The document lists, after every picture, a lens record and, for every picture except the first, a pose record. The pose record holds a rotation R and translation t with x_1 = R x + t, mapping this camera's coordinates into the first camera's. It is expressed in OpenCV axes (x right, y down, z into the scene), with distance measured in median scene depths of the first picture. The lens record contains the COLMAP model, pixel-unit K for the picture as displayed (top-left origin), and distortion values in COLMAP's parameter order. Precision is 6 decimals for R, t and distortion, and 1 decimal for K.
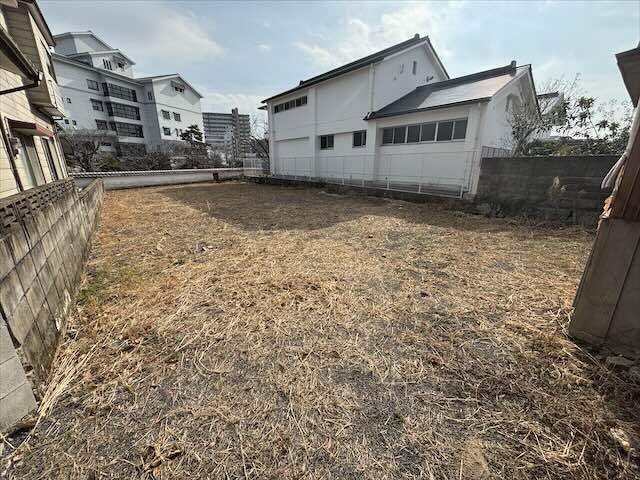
lens RADIAL K [[253.8, 0, 323.3], [0, 253.8, 239.5], [0, 0, 1]] dist [-0.006993, 0.000766]
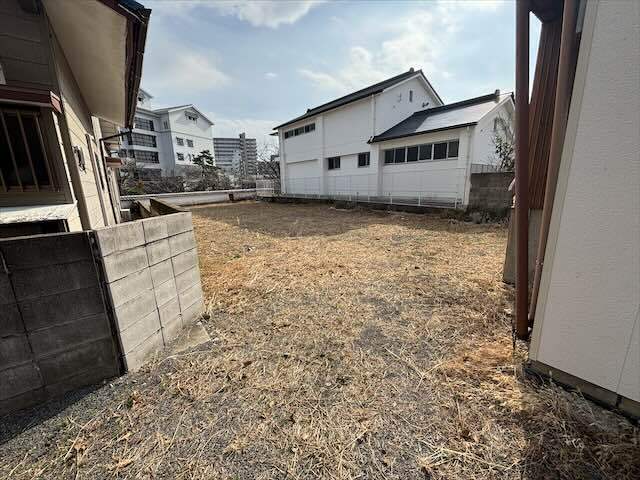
lens RADIAL K [[253.8, 0, 322.3], [0, 253.8, 241.6], [0, 0, 1]] dist [-0.006993, 0.000766]
pose [[0.999419, -0.022440, -0.025660, -0.016500], [0.020785, 0.997794, -0.063041, 0.023072], [0.027018, 0.062471, 0.997681, -0.075233]]
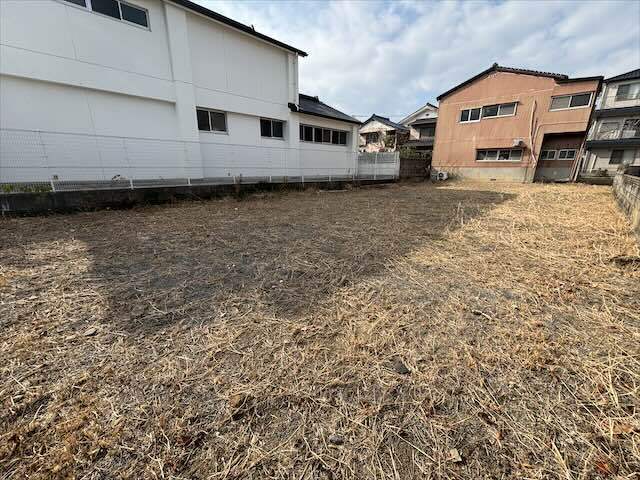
lens RADIAL K [[253.8, 0, 321.0], [0, 253.8, 237.7], [0, 0, 1]] dist [-0.006993, 0.000766]
pose [[-0.095557, -0.269775, 0.958170, -0.698503], [0.273196, 0.918505, 0.285853, -0.226154], [-0.957200, 0.289084, -0.014068, 0.843912]]
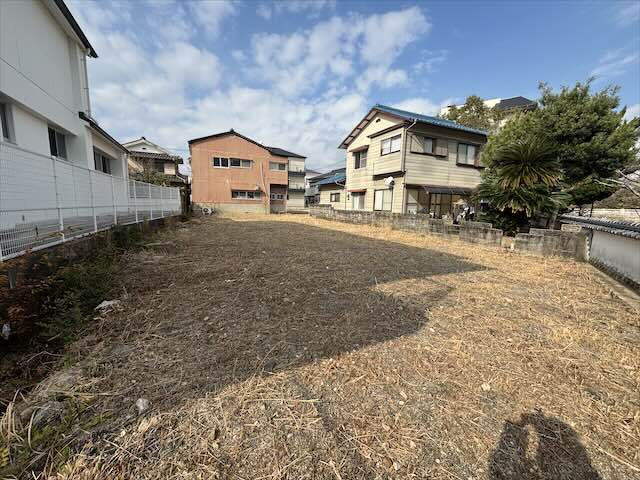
lens RADIAL K [[253.8, 0, 318.2], [0, 253.8, 239.0], [0, 0, 1]] dist [-0.006993, 0.000766]
pose [[-0.970068, -0.056345, 0.236205, -0.455293], [0.044277, 0.915361, 0.400192, -0.353210], [-0.238762, 0.398672, -0.885468, 1.249955]]
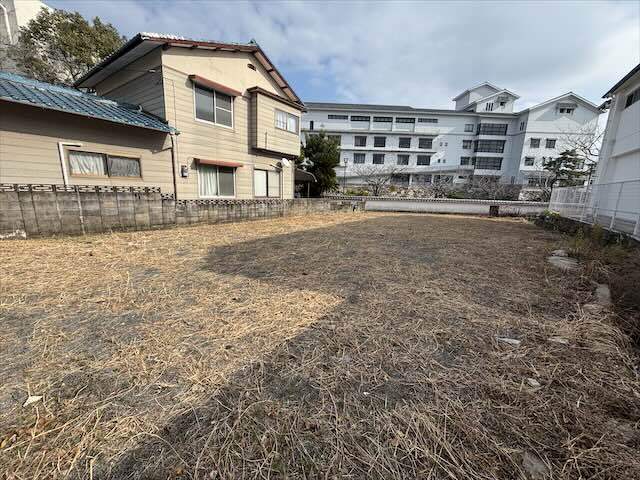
lens RADIAL K [[253.8, 0, 318.5], [0, 253.8, 239.7], [0, 0, 1]] dist [-0.006993, 0.000766]
pose [[0.275616, 0.192513, -0.941793, 0.241679], [-0.305776, 0.946410, 0.103971, -0.097616], [0.911338, 0.259322, 0.319711, 0.354154]]
